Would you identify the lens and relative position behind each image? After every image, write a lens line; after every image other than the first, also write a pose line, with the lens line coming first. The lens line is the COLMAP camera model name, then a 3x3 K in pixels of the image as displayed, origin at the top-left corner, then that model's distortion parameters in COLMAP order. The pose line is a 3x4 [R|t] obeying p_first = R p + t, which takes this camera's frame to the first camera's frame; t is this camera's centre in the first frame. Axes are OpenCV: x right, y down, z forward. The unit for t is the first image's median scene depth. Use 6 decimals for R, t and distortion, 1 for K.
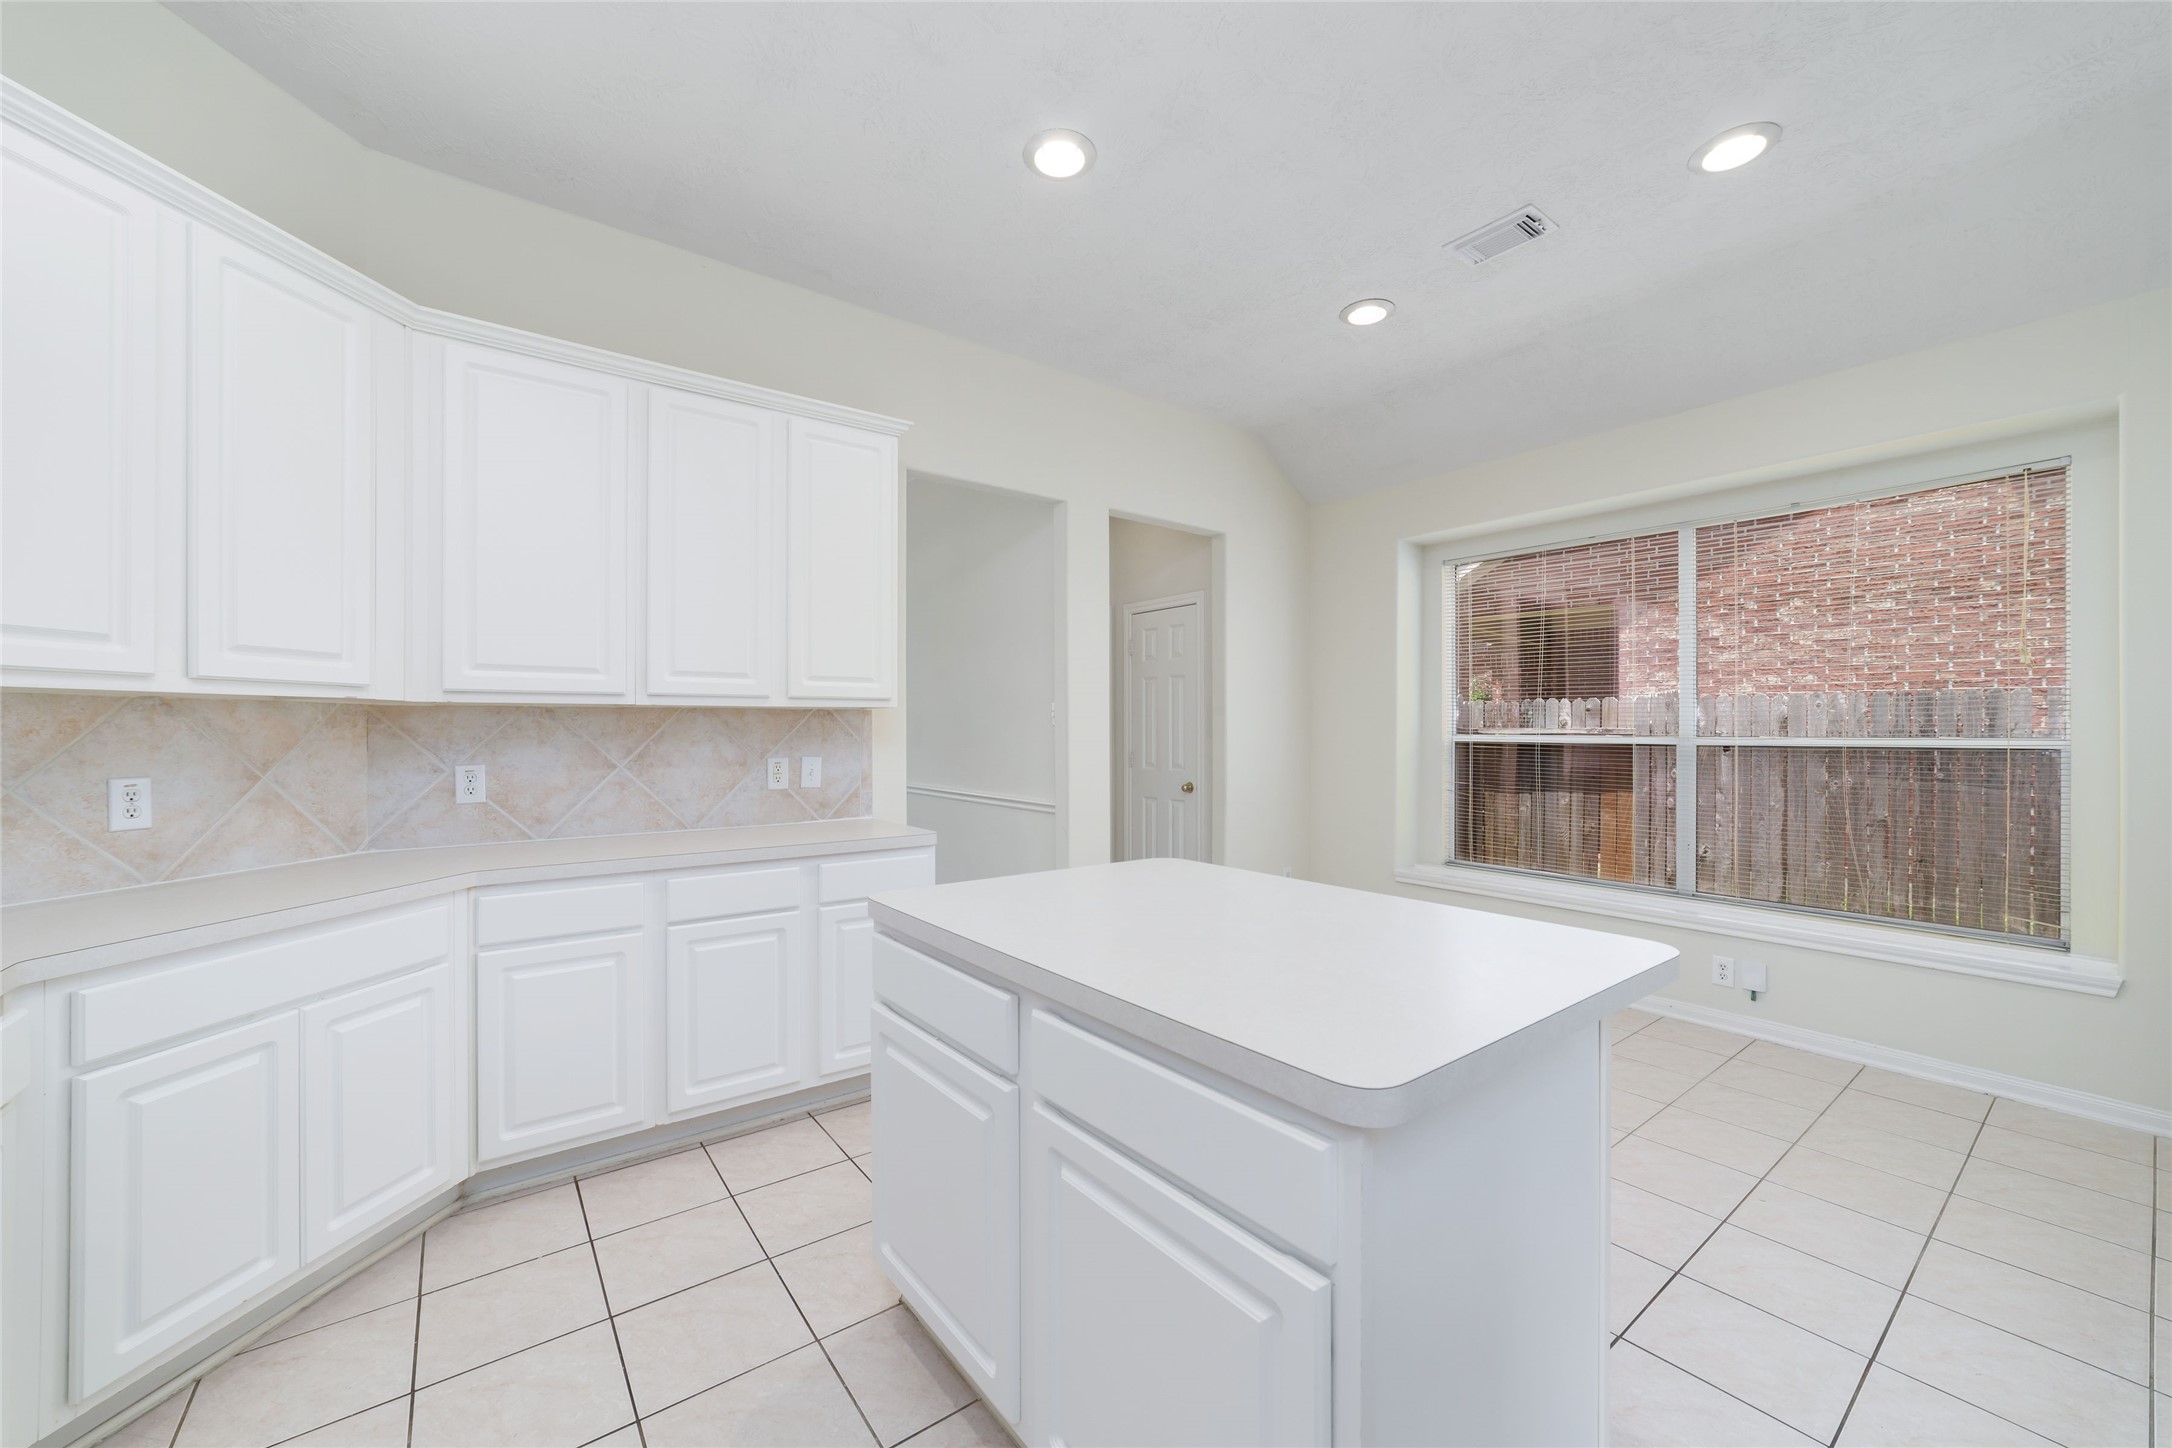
lens RADIAL K [[832.3, 0, 1083.1], [0, 832.3, 729.3], [0, 0, 1]] dist [-0.026248, 0.010593]
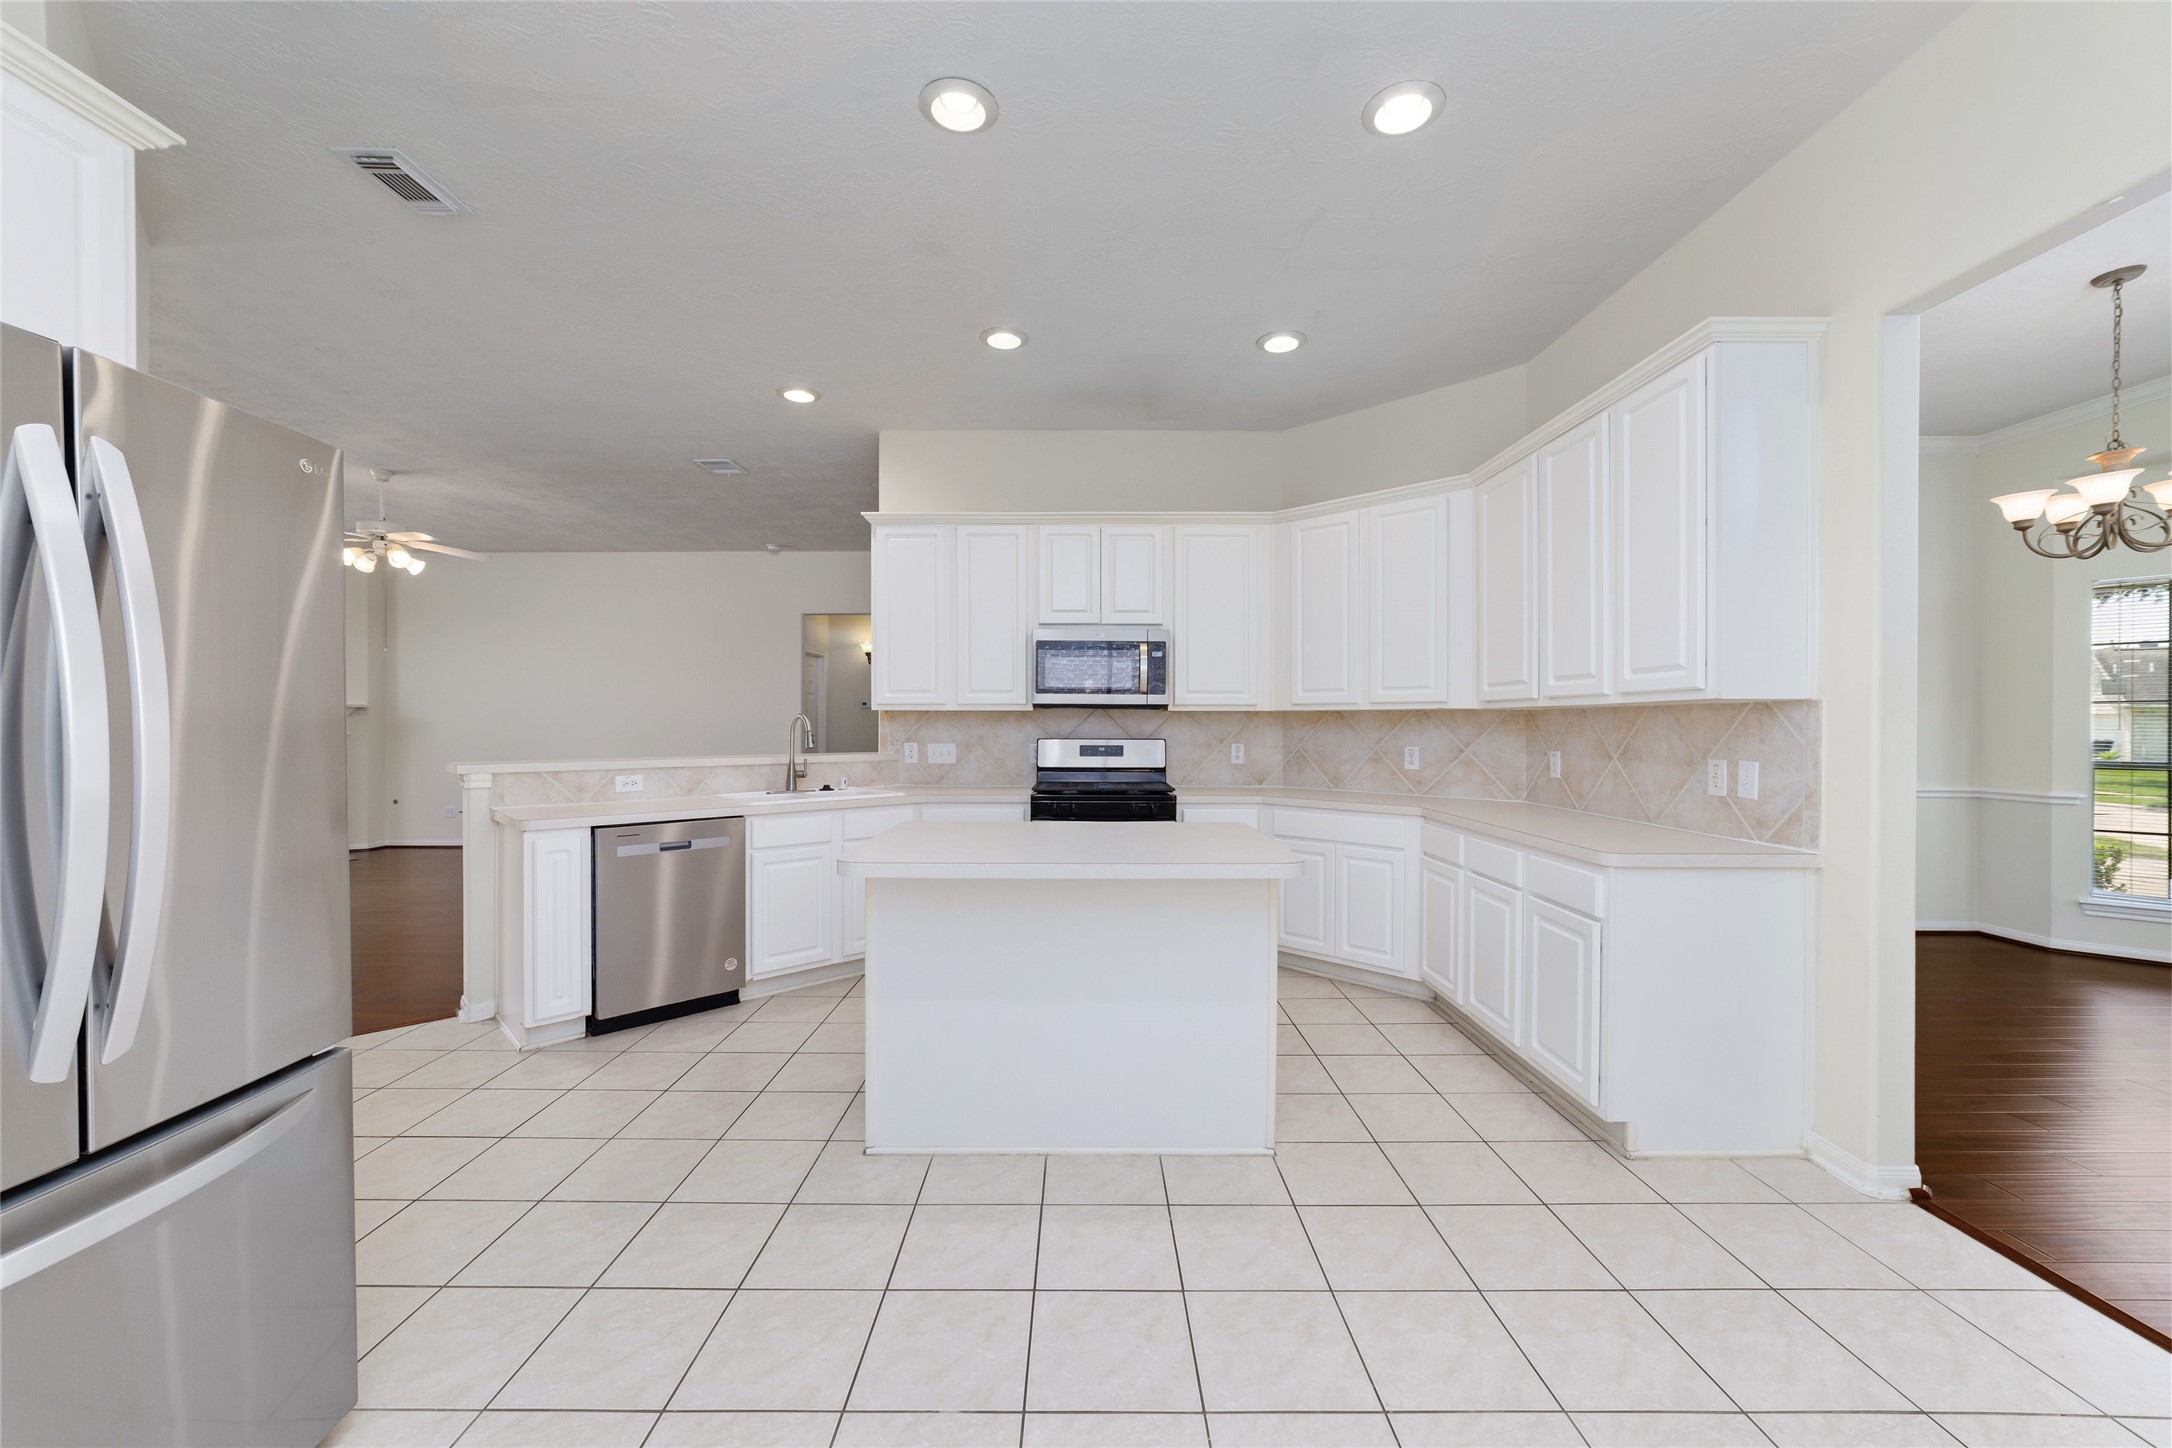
lens RADIAL K [[832.3, 0, 1083.1], [0, 832.3, 729.3], [0, 0, 1]] dist [-0.026248, 0.010593]
pose [[-0.604330, 0.002987, -0.796729, 0.760979], [-0.005010, 0.999959, 0.007549, -0.000512], [0.796718, 0.008554, -0.604290, 1.042837]]
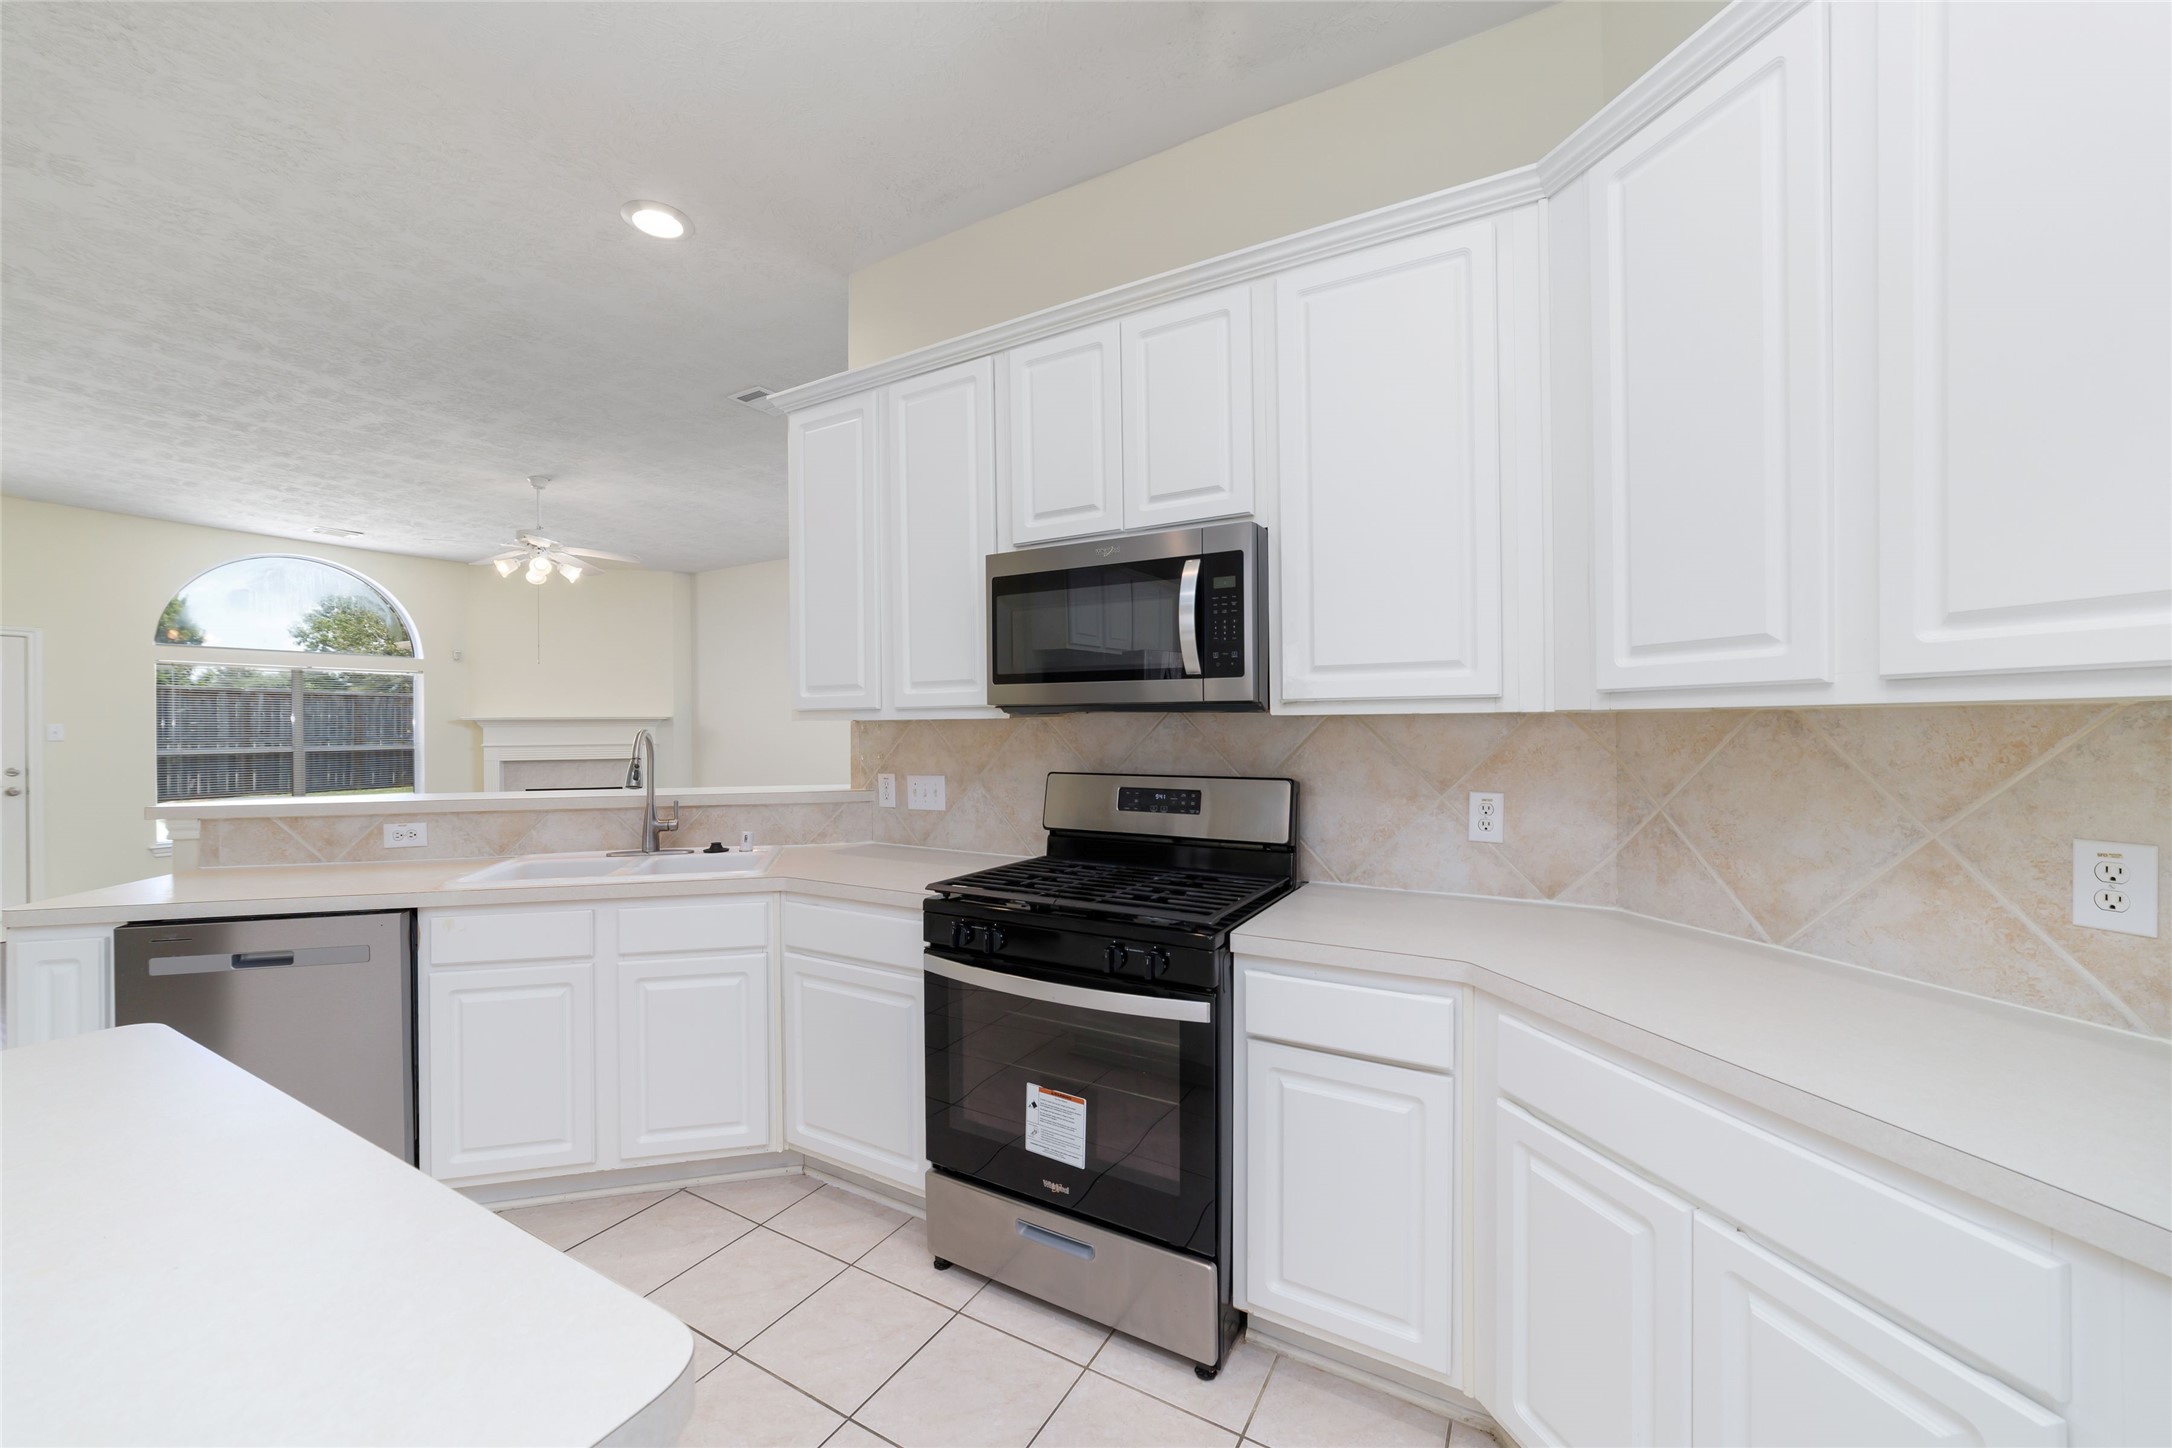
lens RADIAL K [[832.3, 0, 1083.1], [0, 832.3, 729.3], [0, 0, 1]] dist [-0.026248, 0.010593]
pose [[-0.921587, 0.006514, -0.388118, -0.160081], [0.004205, 0.999968, 0.006798, -0.018207], [0.388150, 0.004633, -0.921585, 0.787586]]
